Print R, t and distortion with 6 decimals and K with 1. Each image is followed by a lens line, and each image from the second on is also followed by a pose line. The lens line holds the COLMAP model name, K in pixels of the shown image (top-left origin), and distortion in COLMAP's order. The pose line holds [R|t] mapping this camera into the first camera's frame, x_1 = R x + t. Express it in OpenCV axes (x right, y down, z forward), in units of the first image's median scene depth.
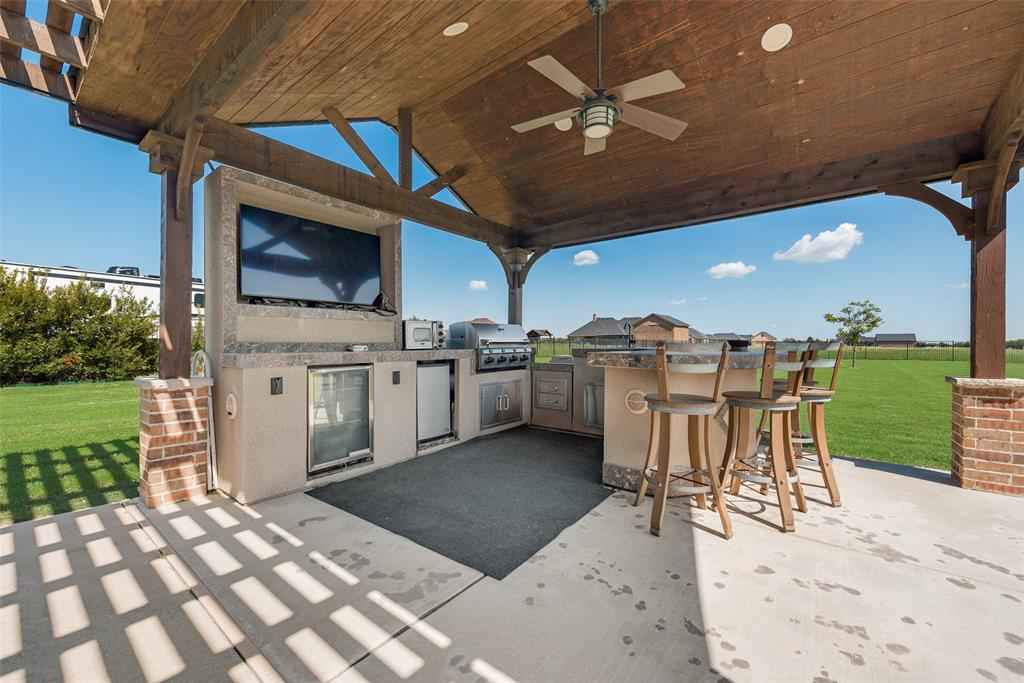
lens RADIAL K [[401.1, 0, 512.6], [0, 401.1, 348.8], [0, 0, 1]] dist [0.001828, -0.000046]
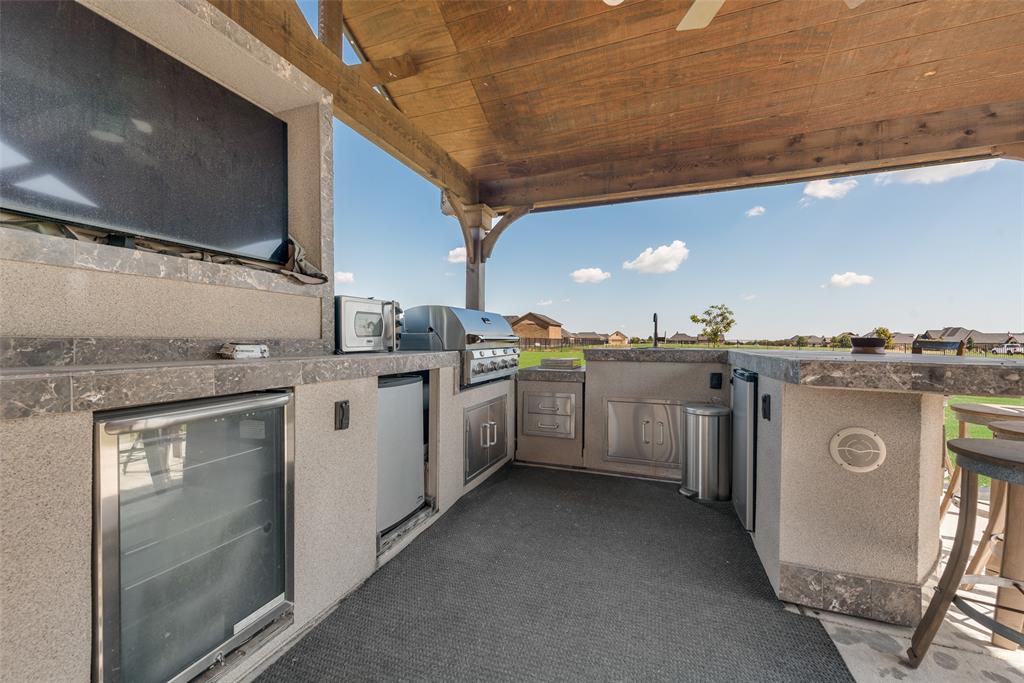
lens RADIAL K [[407.7, 0, 510.8], [0, 407.7, 345.1], [0, 0, 1]] dist [0.006648, -0.000248]
pose [[0.954940, 0.000400, 0.296800, -0.218205], [0.000758, 0.999993, -0.003784, -0.005929], [-0.296799, 0.003838, 0.954932, 0.440742]]
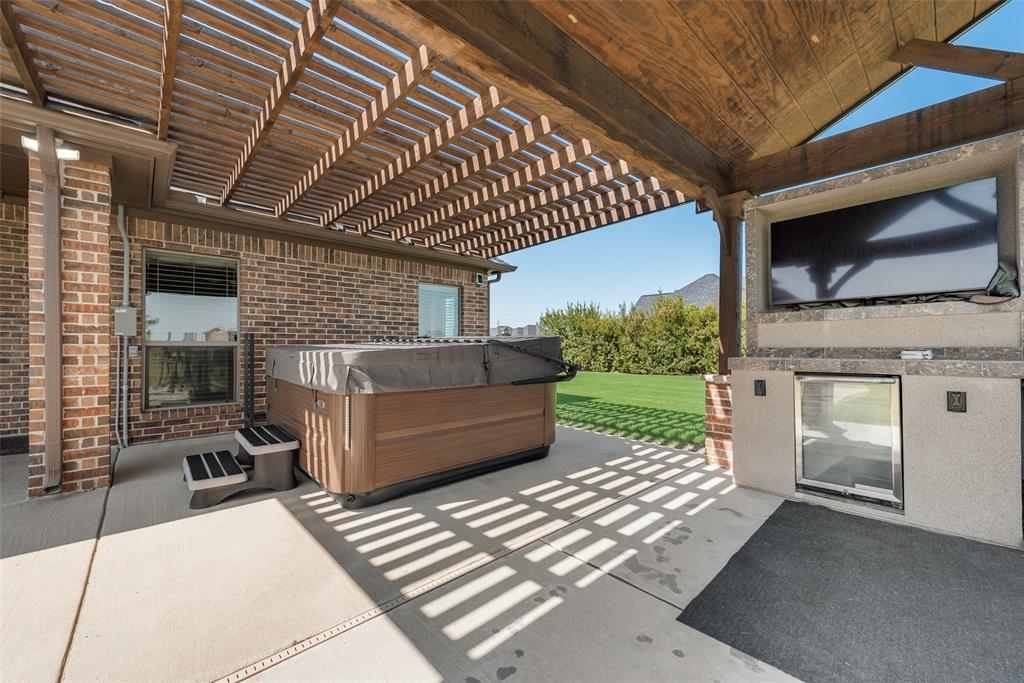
lens RADIAL K [[401.1, 0, 512.6], [0, 401.1, 348.8], [0, 0, 1]] dist [0.001828, -0.000046]
pose [[-0.161034, -0.000146, -0.986949, 0.411583], [-0.011580, 0.999931, 0.001742, -0.004860], [0.986881, 0.011710, -0.161025, 0.361208]]
